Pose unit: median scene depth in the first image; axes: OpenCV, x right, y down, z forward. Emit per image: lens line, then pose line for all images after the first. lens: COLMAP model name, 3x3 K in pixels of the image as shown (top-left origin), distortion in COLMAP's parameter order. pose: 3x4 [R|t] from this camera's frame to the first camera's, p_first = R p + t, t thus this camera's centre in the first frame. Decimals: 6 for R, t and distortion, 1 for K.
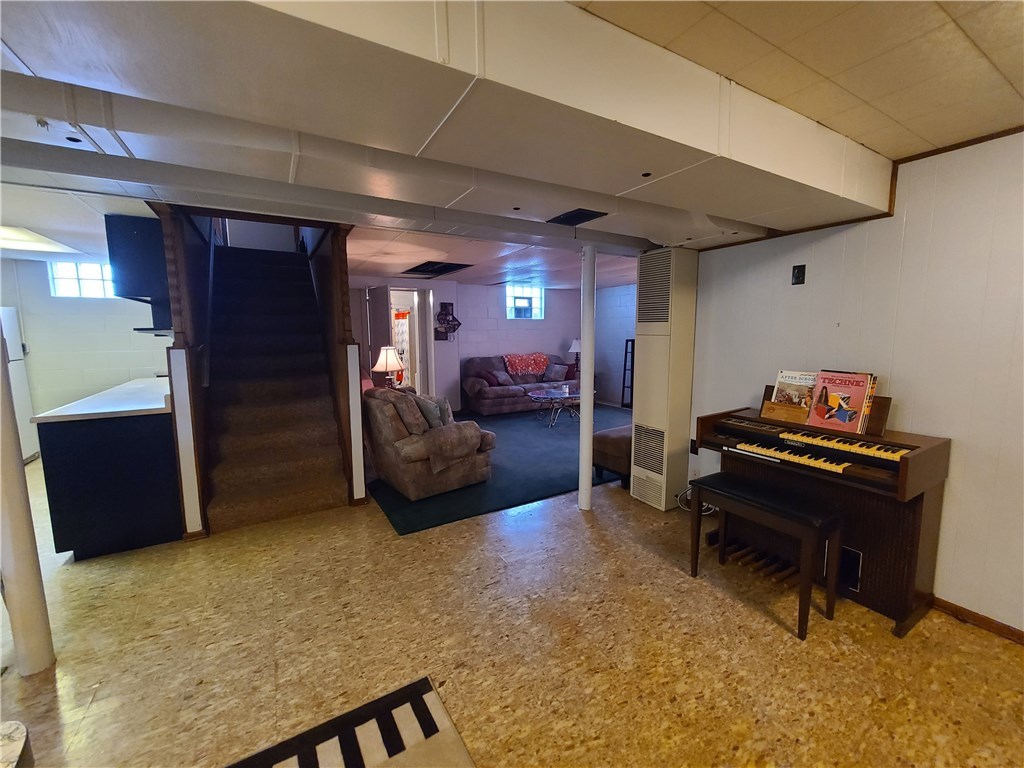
lens RADIAL K [[420.5, 0, 517.9], [0, 420.5, 381.0], [0, 0, 1]] dist [-0.000150, 0.000481]
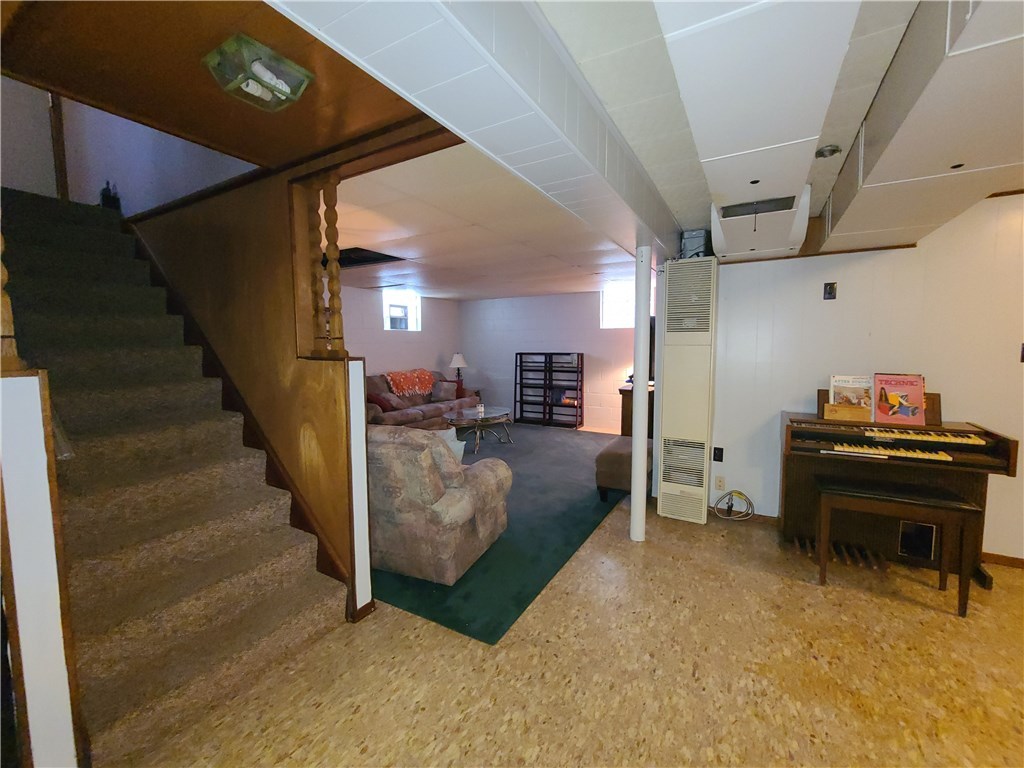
lens RADIAL K [[420.5, 0, 517.9], [0, 420.5, 381.0], [0, 0, 1]] dist [-0.000150, 0.000481]
pose [[0.867910, -0.042138, 0.494932, -0.612639], [0.060852, 0.997910, -0.021750, -0.034794], [-0.492981, 0.048994, 0.868660, 0.421441]]
